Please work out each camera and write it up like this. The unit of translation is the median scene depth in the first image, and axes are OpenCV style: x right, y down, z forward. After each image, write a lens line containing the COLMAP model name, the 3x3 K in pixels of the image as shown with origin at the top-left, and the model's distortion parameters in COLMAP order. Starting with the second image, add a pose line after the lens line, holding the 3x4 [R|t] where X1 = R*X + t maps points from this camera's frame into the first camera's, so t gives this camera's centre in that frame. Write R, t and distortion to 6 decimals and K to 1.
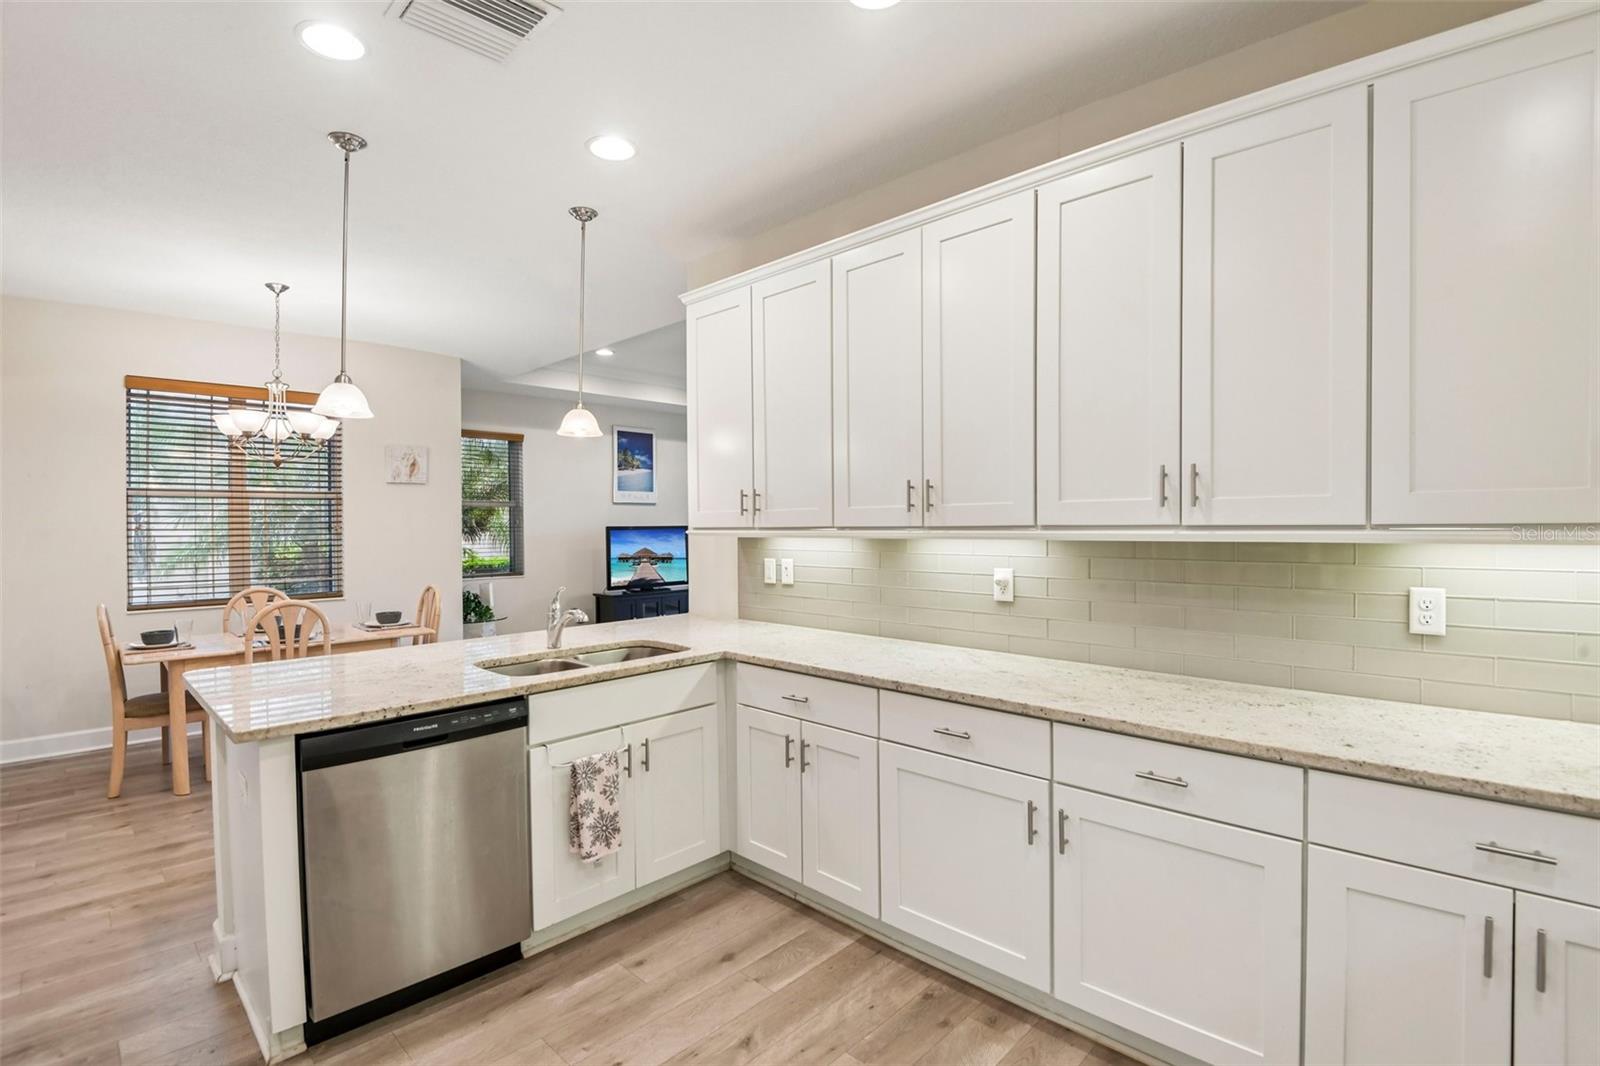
lens RADIAL K [[744.1, 0, 781.5], [0, 744.1, 528.1], [0, 0, 1]] dist [0.002333, -0.022641]
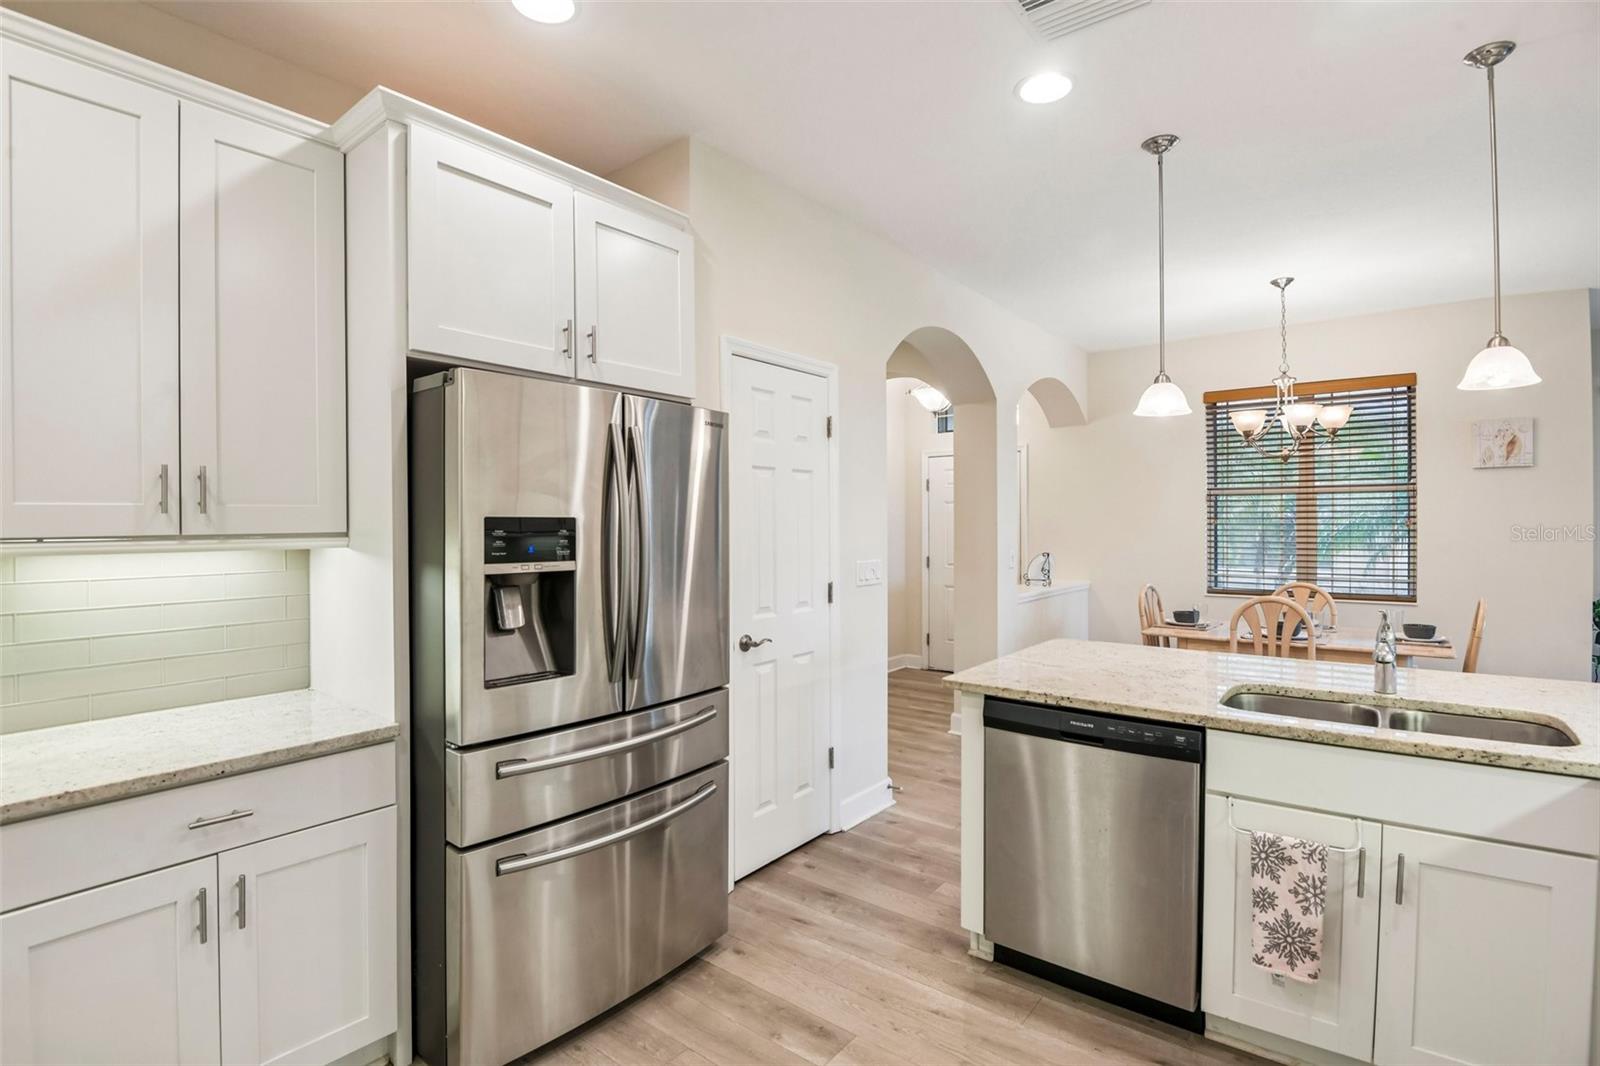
lens RADIAL K [[749.8, 0, 819.8], [0, 749.8, 524.8], [0, 0, 1]] dist [-0.001871, -0.024921]
pose [[0.134539, 0.009513, -0.990863, 0.383227], [-0.004939, 0.999948, 0.008929, -0.007023], [0.990896, 0.003693, 0.134579, 0.412321]]
